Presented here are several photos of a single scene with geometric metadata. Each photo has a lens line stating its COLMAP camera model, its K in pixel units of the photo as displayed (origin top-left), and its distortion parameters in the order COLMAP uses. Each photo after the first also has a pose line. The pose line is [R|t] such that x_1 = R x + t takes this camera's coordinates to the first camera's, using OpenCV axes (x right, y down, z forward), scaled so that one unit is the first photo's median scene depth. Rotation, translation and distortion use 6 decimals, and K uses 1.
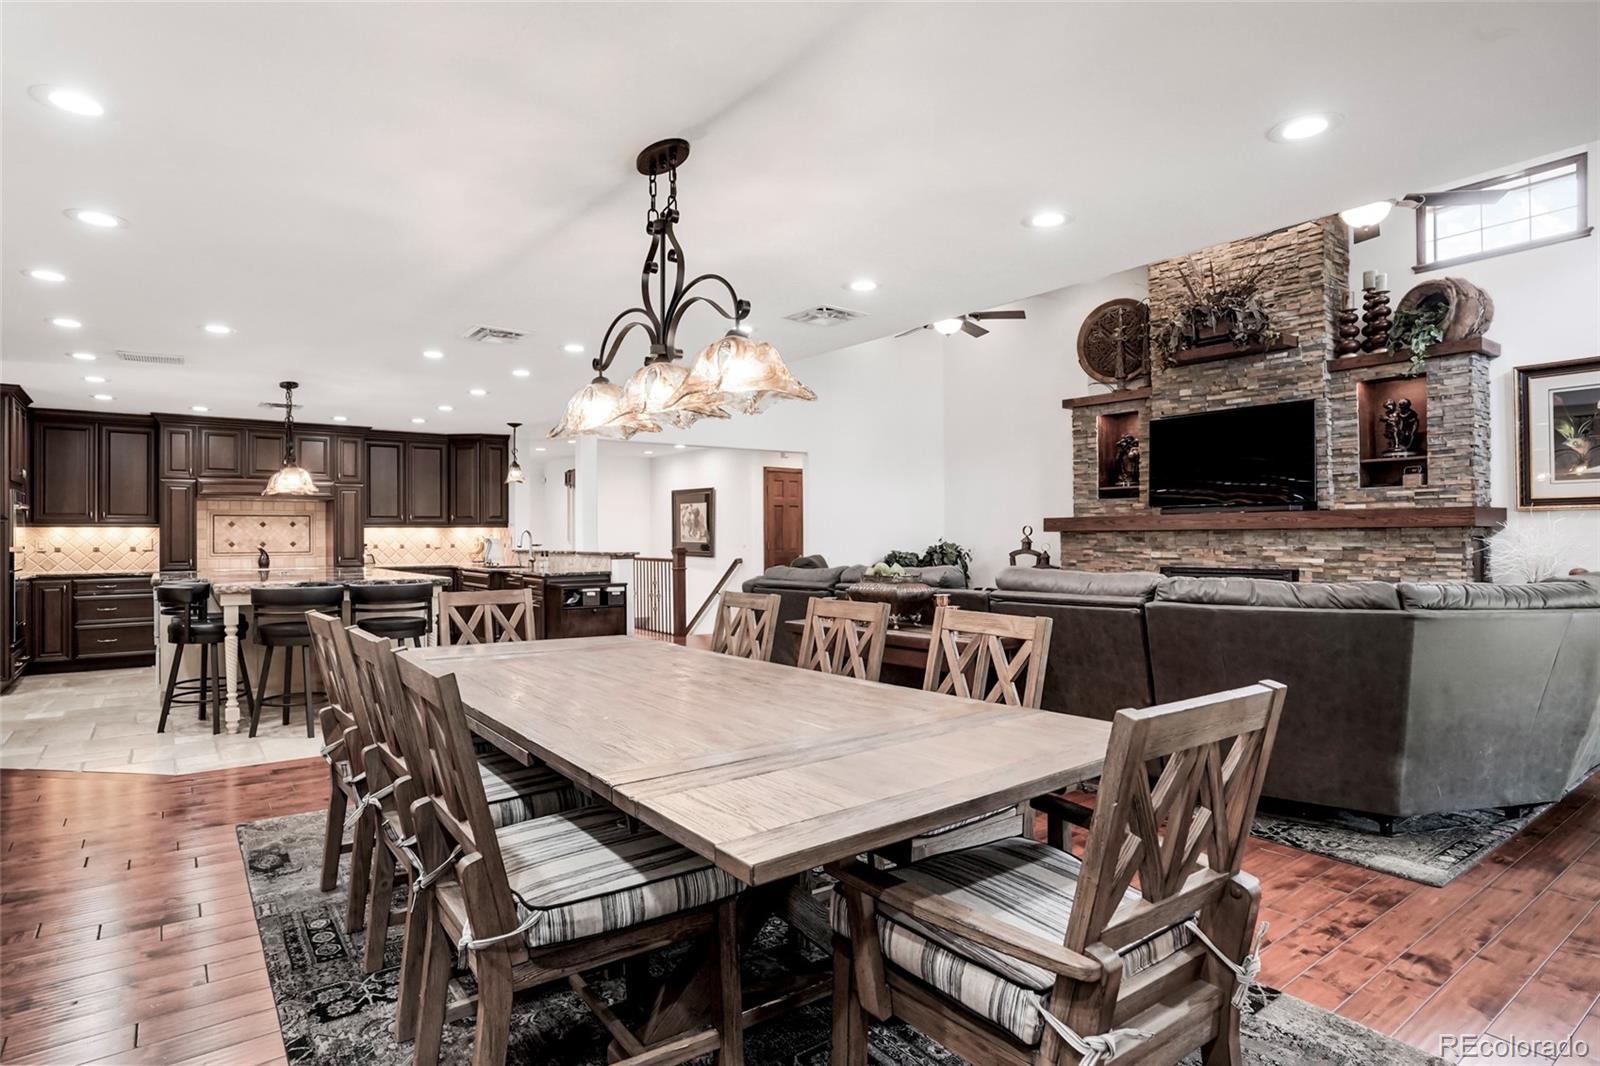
lens RADIAL K [[839.7, 0, 786.4], [0, 839.7, 532.2], [0, 0, 1]] dist [-0.026582, 0.013878]
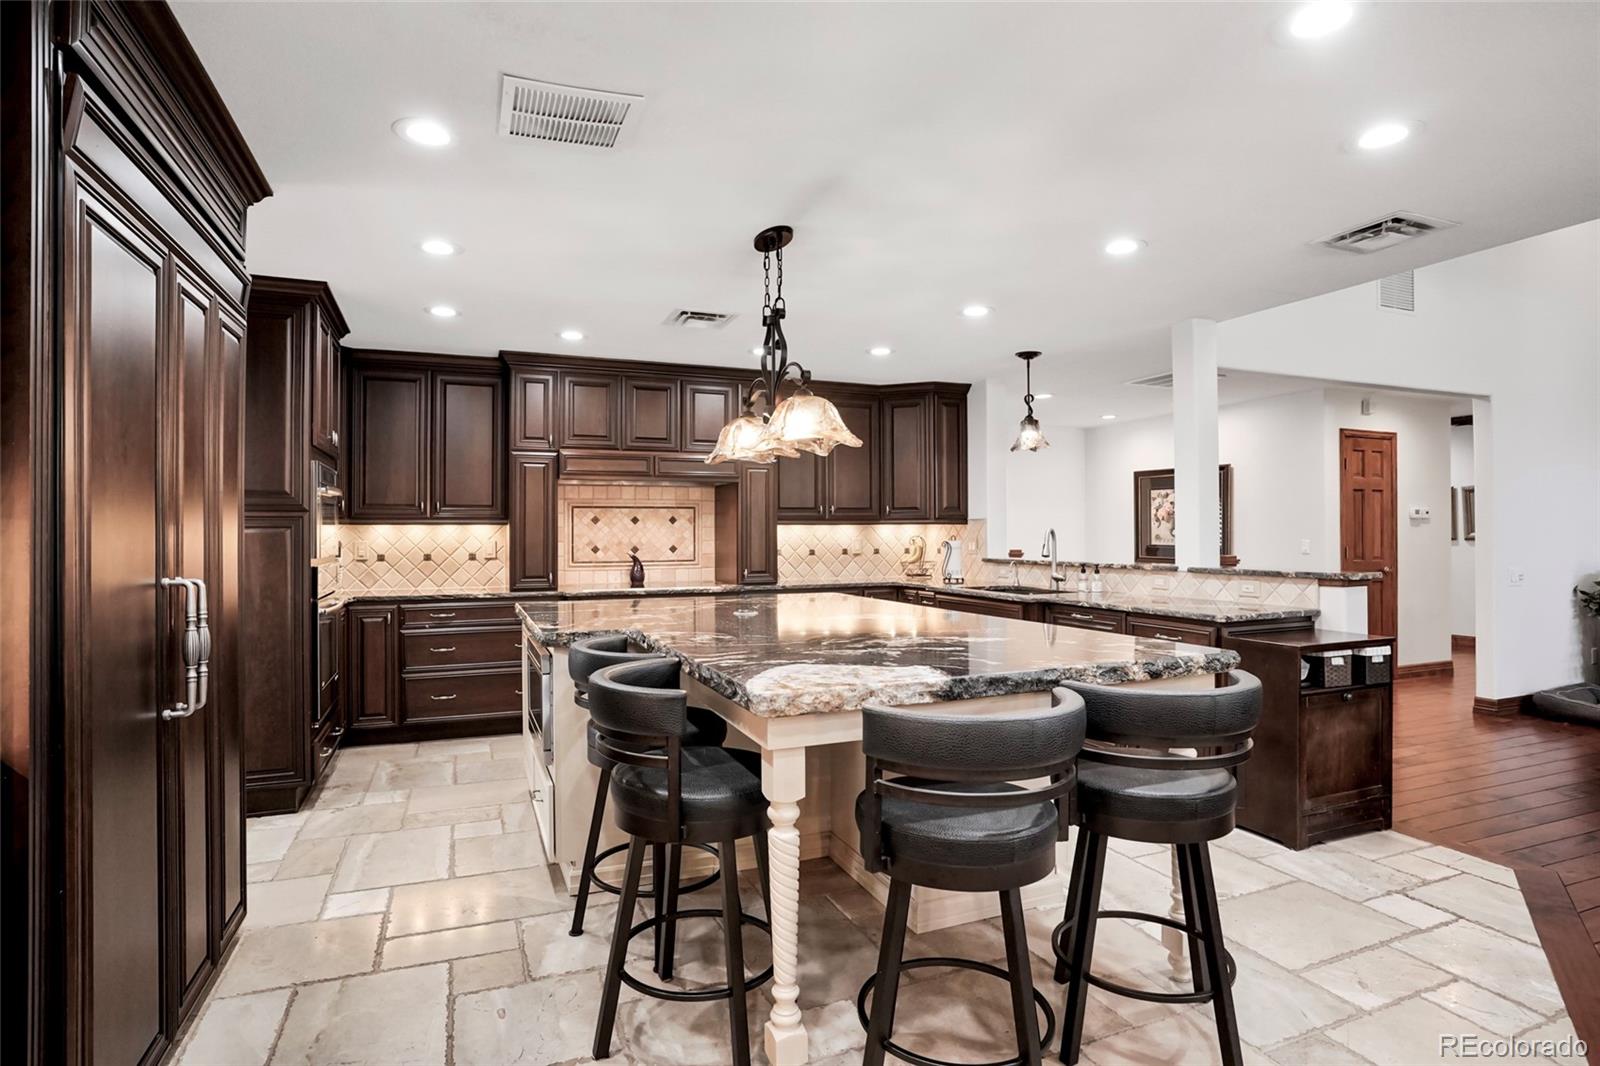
lens RADIAL K [[803.2, 0, 791.0], [0, 803.2, 530.9], [0, 0, 1]] dist [-0.036006, 0.008802]
pose [[0.968540, -0.000161, -0.248858, -0.367435], [0.000422, 0.999999, 0.000997, -0.001511], [0.248858, -0.001071, 0.968539, 0.425058]]
